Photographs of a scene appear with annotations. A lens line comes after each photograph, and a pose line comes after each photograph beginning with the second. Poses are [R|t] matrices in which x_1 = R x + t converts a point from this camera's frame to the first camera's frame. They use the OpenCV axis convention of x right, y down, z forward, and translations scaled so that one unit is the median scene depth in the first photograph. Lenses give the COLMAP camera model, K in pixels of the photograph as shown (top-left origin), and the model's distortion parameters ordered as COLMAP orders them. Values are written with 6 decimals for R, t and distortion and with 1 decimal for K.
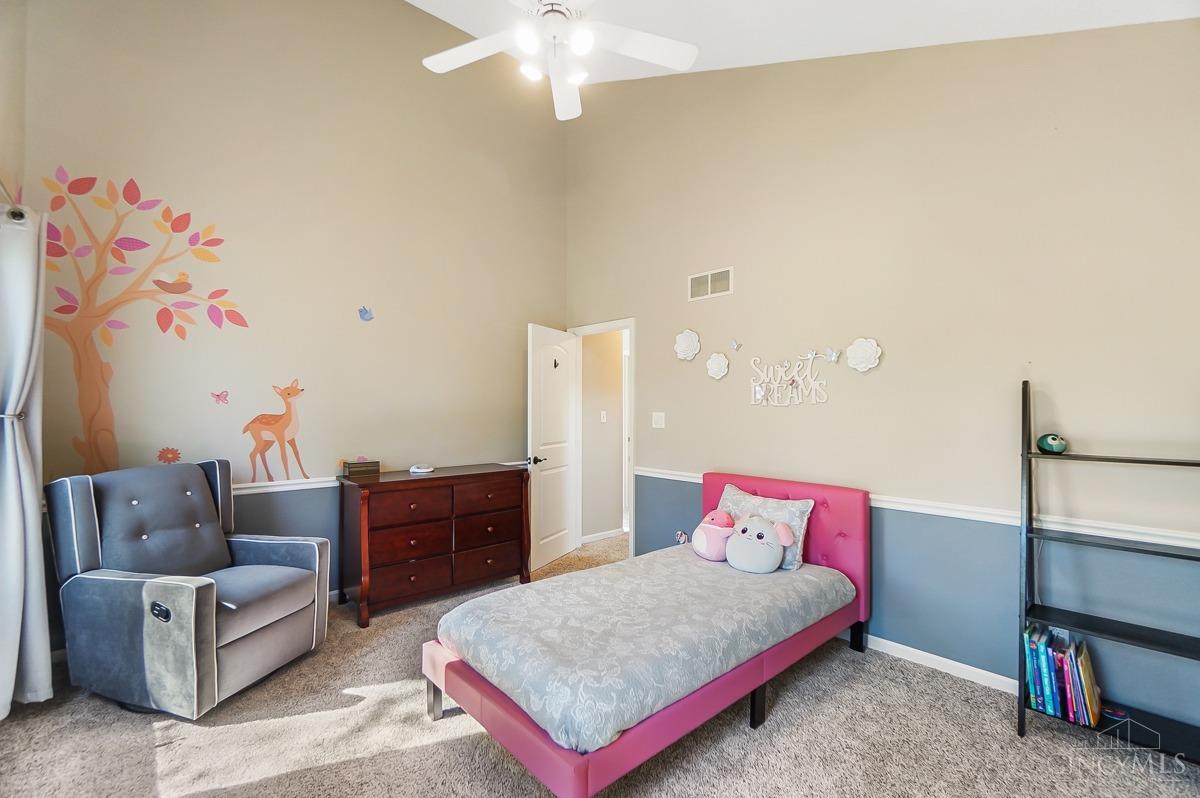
lens RADIAL K [[529.3, 0, 600.0], [0, 529.3, 399.0], [0, 0, 1]] dist [0.000206, 0.000011]
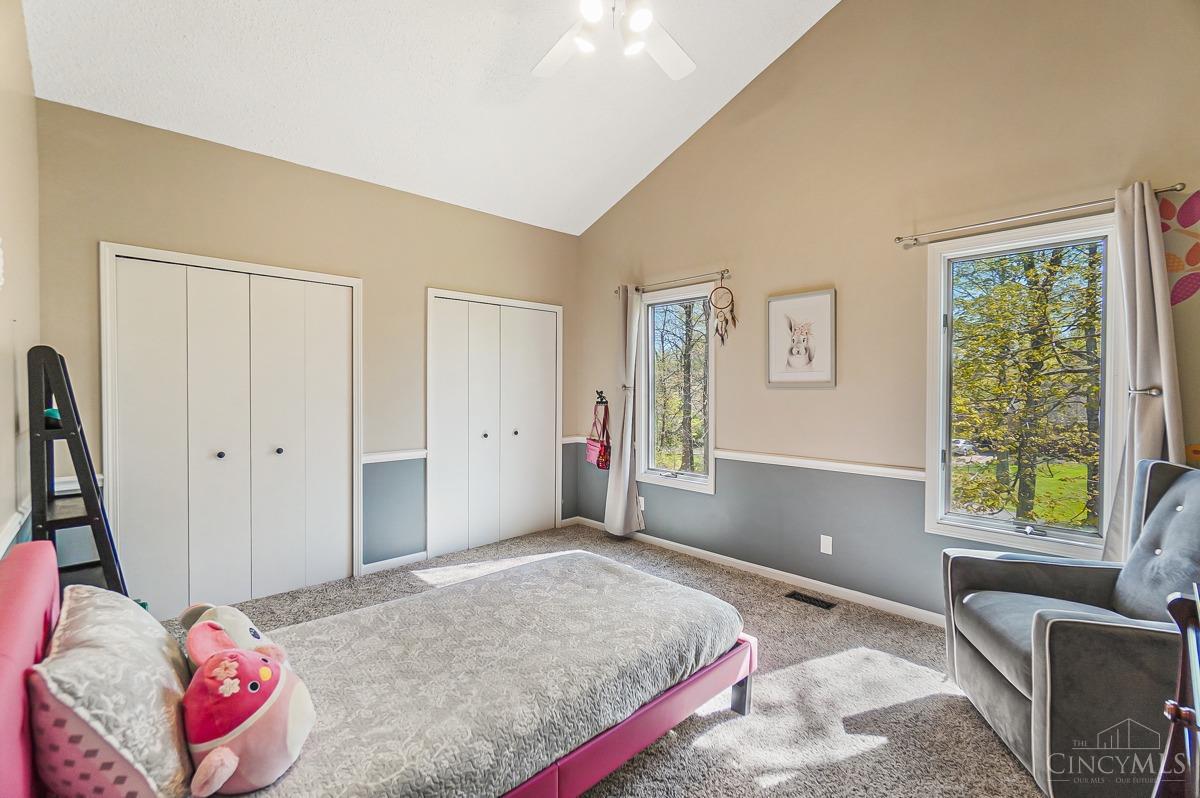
lens RADIAL K [[529.3, 0, 600.0], [0, 529.3, 399.0], [0, 0, 1]] dist [0.000206, 0.000011]
pose [[-0.999449, 0.000649, -0.033190, -0.028765], [0.000365, 0.999963, 0.008566, 0.035929], [0.033194, 0.008549, -0.999412, 1.840662]]
